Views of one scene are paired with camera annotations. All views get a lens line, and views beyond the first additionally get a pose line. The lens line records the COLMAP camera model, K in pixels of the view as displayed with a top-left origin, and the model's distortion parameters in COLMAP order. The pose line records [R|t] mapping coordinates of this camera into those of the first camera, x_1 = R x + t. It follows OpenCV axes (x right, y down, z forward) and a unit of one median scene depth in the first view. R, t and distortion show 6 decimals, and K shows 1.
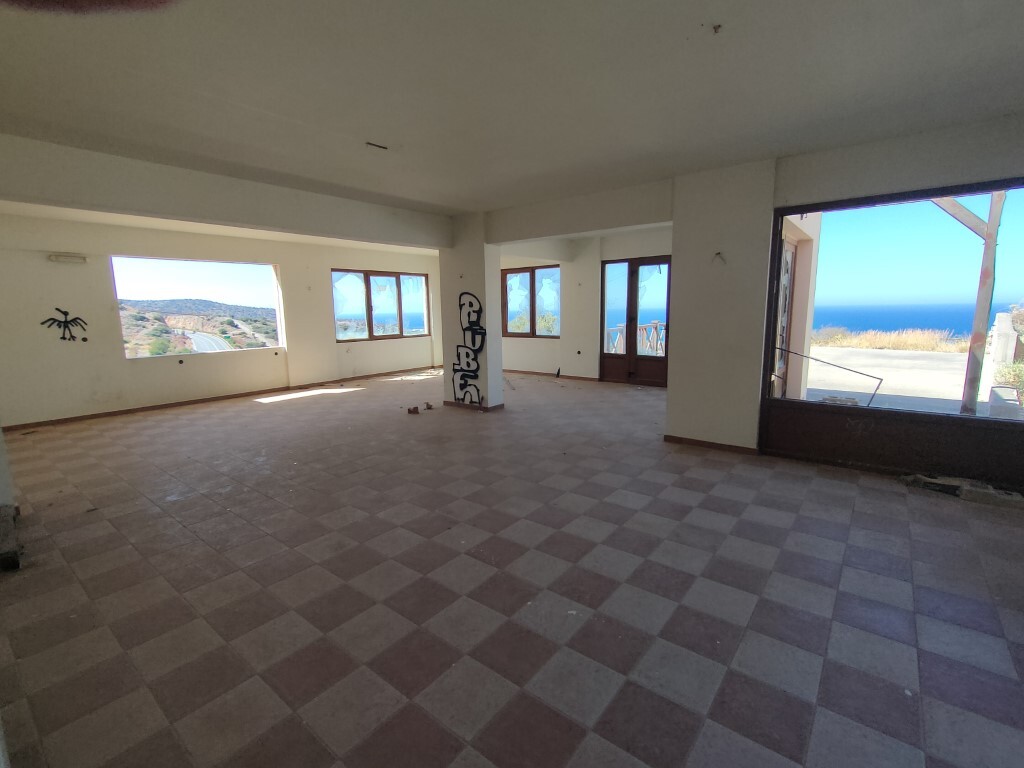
lens RADIAL K [[476.1, 0, 491.9], [0, 476.1, 387.4], [0, 0, 1]] dist [-0.000588, 0.001754]
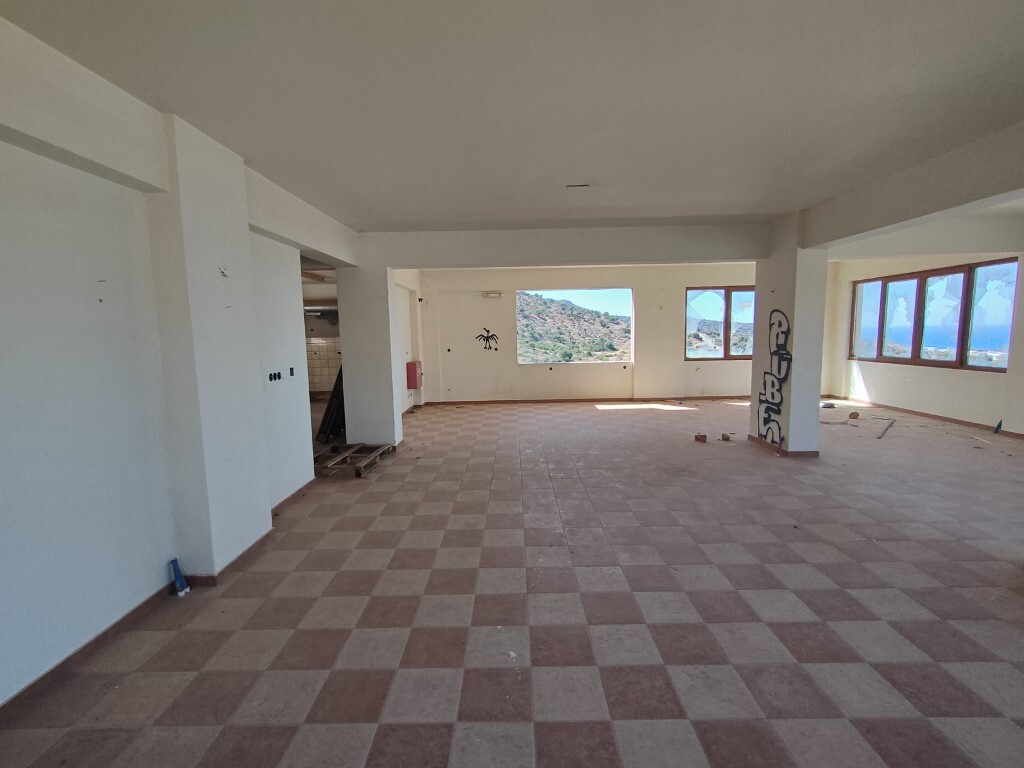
lens RADIAL K [[476.1, 0, 514.7], [0, 476.1, 385.5], [0, 0, 1]] dist [-0.000588, 0.001754]
pose [[0.621289, 0.095741, -0.777710, 0.319979], [-0.119341, 0.992490, 0.026844, -0.034837], [0.774440, 0.076134, 0.628049, 0.130840]]
